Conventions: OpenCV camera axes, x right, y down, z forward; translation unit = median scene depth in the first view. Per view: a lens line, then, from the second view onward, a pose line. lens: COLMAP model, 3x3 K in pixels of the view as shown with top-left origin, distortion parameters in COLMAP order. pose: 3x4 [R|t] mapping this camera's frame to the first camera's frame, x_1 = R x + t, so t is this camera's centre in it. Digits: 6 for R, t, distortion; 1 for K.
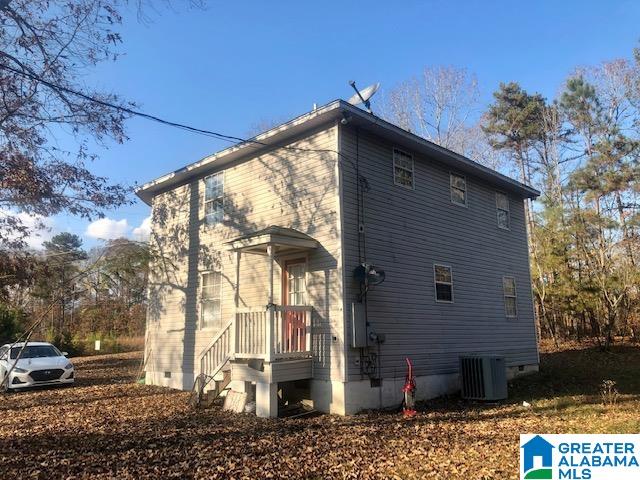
lens RADIAL K [[527.7, 0, 320.8], [0, 527.7, 240.0], [0, 0, 1]] dist [-0.000055, -0.009234]
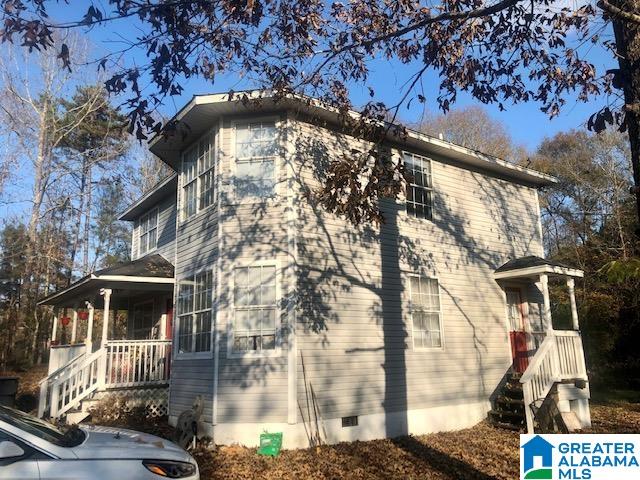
lens RADIAL K [[527.7, 0, 320.2], [0, 527.7, 238.8], [0, 0, 1]] dist [-0.000055, -0.009234]
pose [[0.175820, 0.233481, 0.956334, -0.967373], [-0.164812, 0.964737, -0.205232, 0.186934], [-0.970528, -0.121532, 0.208101, 0.960169]]
